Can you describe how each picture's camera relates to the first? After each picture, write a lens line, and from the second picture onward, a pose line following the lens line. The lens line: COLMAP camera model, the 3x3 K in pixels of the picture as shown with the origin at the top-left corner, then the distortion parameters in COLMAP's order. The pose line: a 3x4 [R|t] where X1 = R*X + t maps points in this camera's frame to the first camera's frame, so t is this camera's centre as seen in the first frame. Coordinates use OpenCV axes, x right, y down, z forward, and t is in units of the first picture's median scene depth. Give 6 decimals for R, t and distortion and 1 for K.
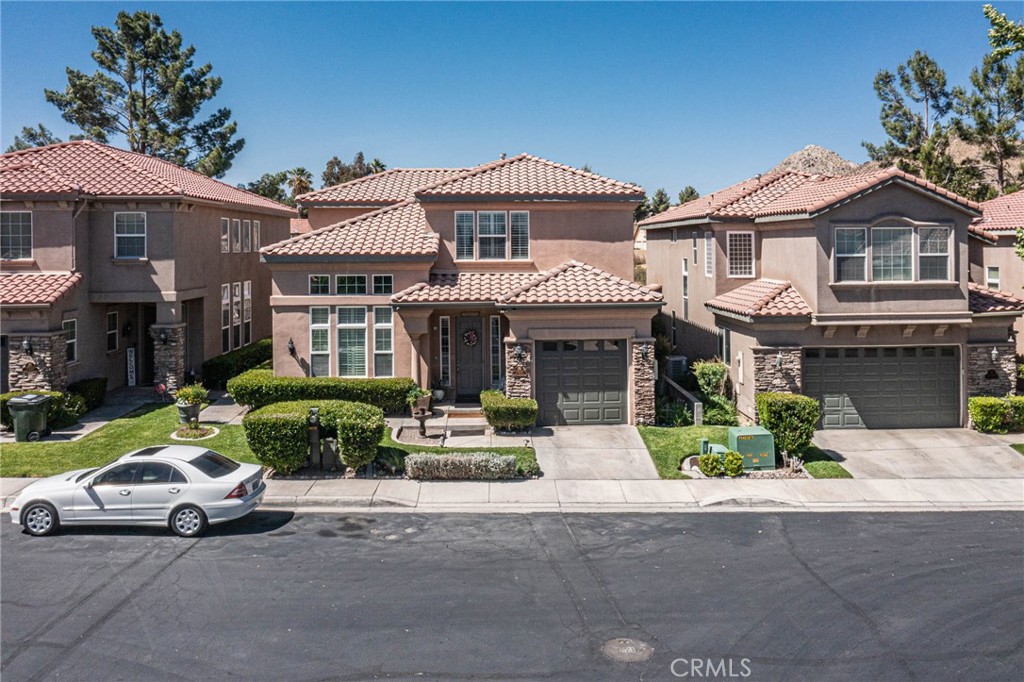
lens RADIAL K [[833.3, 0, 511.6], [0, 833.3, 254.7], [0, 0, 1]] dist [-0.002578, 0.002342]
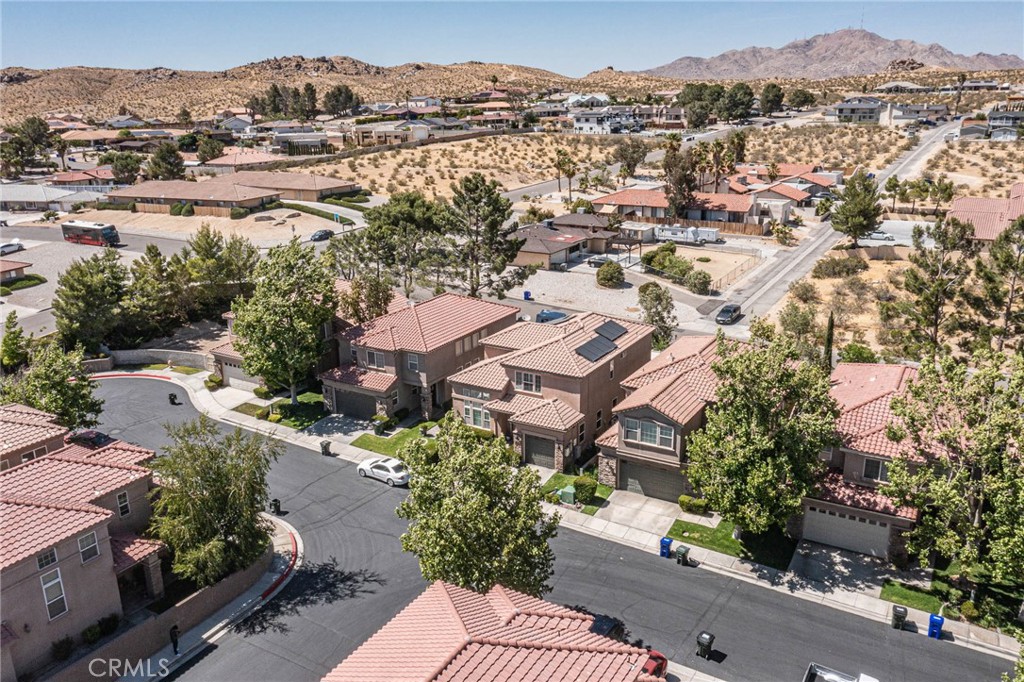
lens RADIAL K [[745.1, 0, 484.2], [0, 745.1, 341.4], [0, 0, 1]] dist [-0.000944, 0.000911]
pose [[0.821893, 0.147588, -0.550190, 1.130590], [0.020819, 0.957425, 0.287929, -0.823985], [0.569261, -0.248101, 0.783829, -0.827386]]
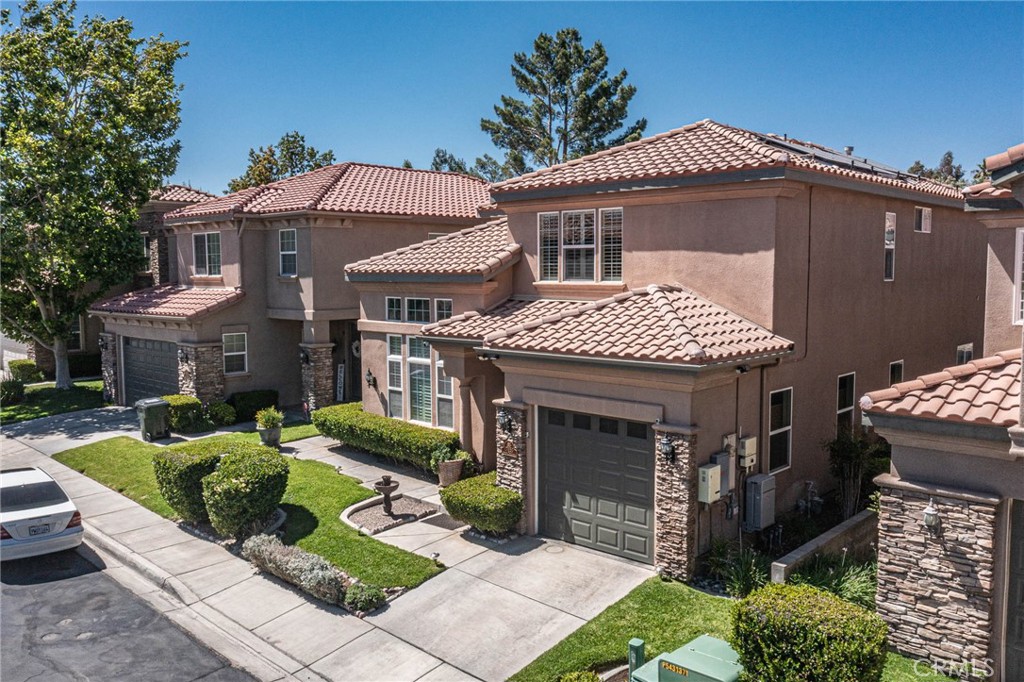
lens RADIAL K [[803.5, 0, 512.0], [0, 803.5, 341.0], [0, 0, 1]] dist [-0.005215, -0.001671]
pose [[0.701051, 0.065233, -0.710121, 0.435055], [-0.005796, 0.996296, 0.085799, -0.001925], [0.713087, -0.056034, 0.698832, 0.519772]]
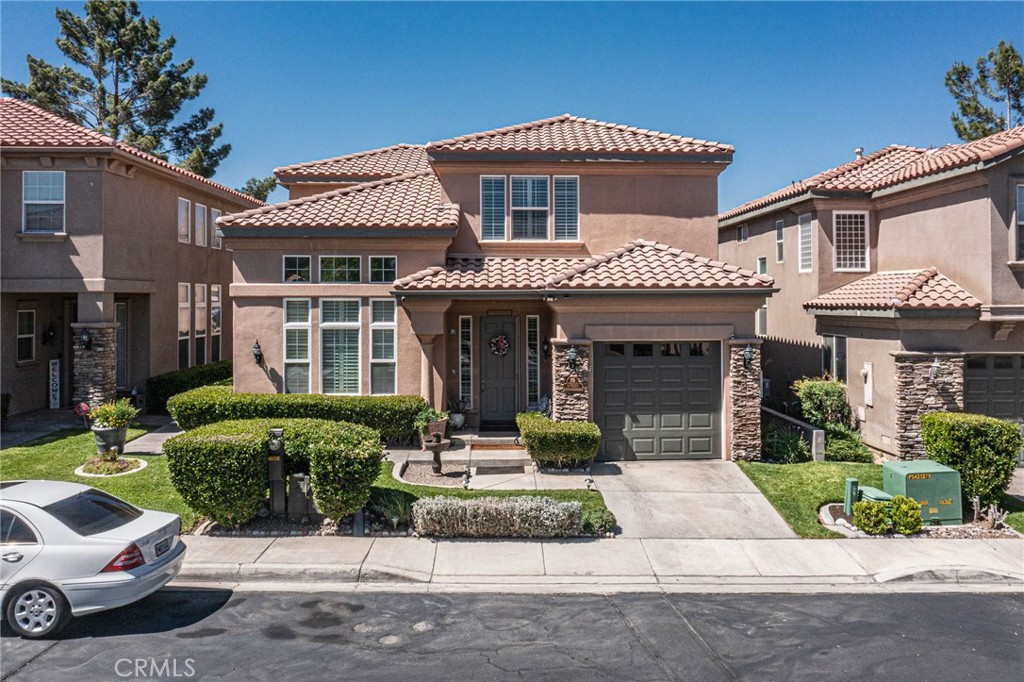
lens RADIAL K [[818.0, 0, 513.8], [0, 818.0, 297.4], [0, 0, 1]] dist [-0.009002, 0.001995]
pose [[0.999987, 0.005017, -0.000666, -0.038452], [-0.005025, 0.999906, -0.012777, 0.070157], [0.000602, 0.012780, 0.999918, 0.279713]]
